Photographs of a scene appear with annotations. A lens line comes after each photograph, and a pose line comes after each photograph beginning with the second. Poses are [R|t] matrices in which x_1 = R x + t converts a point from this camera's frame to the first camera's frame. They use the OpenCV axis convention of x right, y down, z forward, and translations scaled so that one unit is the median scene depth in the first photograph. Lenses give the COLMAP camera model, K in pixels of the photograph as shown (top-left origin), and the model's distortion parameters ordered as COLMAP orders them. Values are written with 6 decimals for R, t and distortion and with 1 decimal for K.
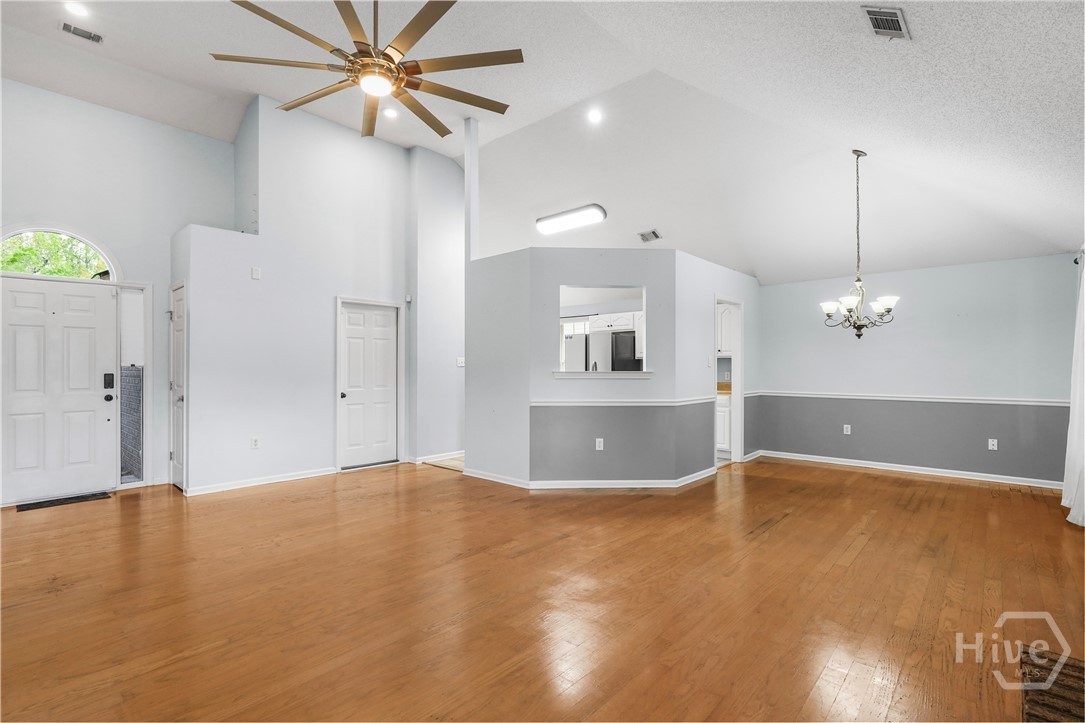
lens RADIAL K [[503.6, 0, 535.5], [0, 503.6, 364.1], [0, 0, 1]] dist [-0.013646, 0.000772]
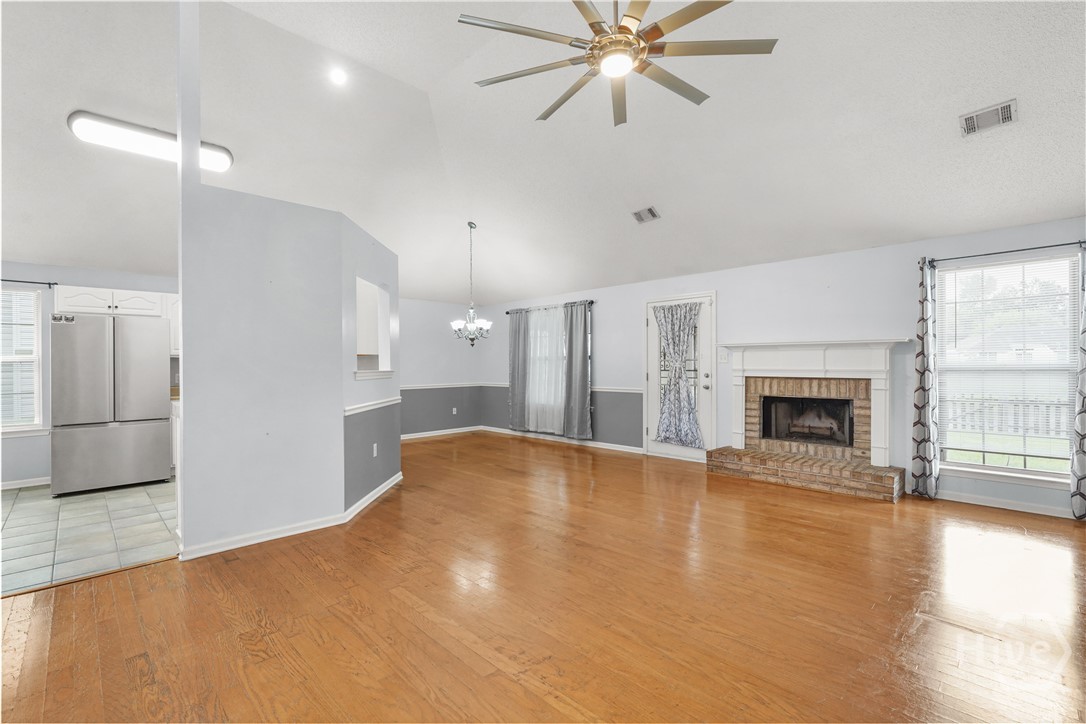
lens RADIAL K [[483.2, 0, 535.9], [0, 483.2, 363.1], [0, 0, 1]] dist [-0.007545, 0.004358]
pose [[0.052252, 0.003023, 0.998629, -0.810199], [0.003285, 0.999989, -0.003199, 0.004315], [-0.998629, 0.003448, 0.052241, 0.724511]]
